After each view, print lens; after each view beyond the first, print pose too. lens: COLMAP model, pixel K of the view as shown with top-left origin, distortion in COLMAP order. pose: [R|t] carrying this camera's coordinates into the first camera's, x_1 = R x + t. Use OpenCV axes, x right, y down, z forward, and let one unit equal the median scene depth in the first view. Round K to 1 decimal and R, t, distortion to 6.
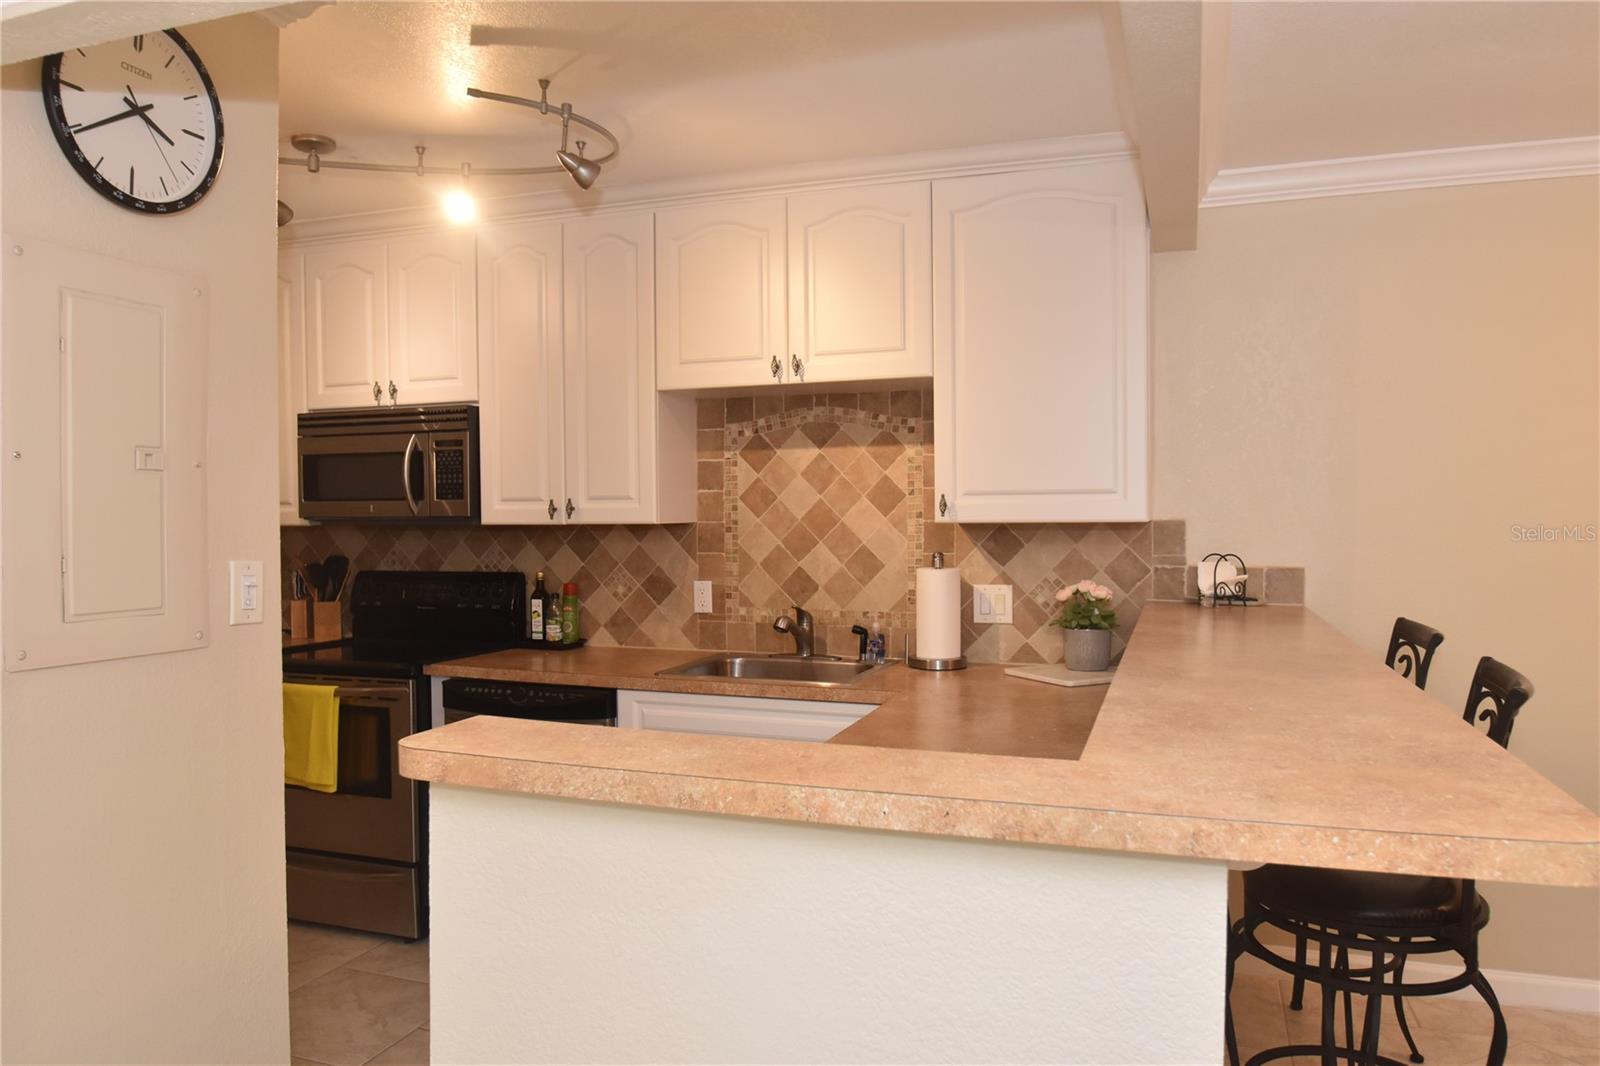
lens RADIAL K [[1086.7, 0, 797.7], [0, 1086.7, 539.1], [0, 0, 1]] dist [-0.033342, 0.004490]
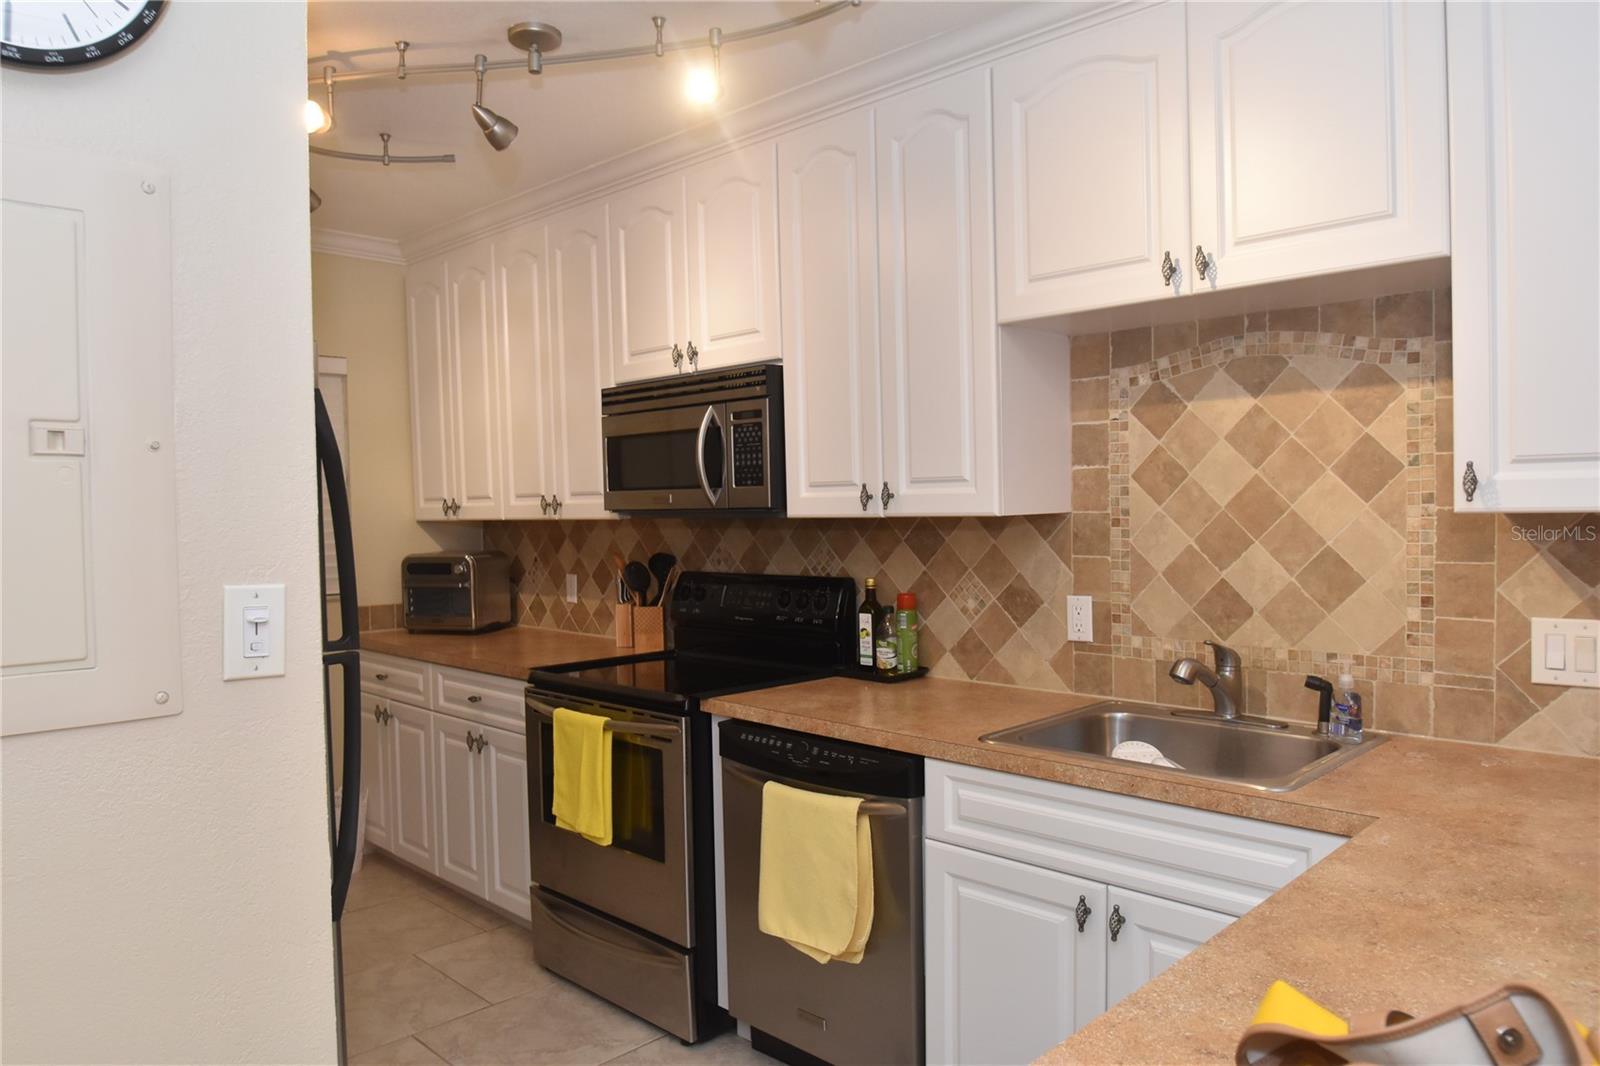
lens RADIAL K [[1086.7, 0, 797.7], [0, 1086.7, 539.1], [0, 0, 1]] dist [-0.033342, 0.004490]
pose [[0.903490, 0.002389, -0.428602, 0.049681], [0.004478, 0.999877, 0.015014, -0.009737], [0.428585, -0.015484, 0.903369, 0.299831]]
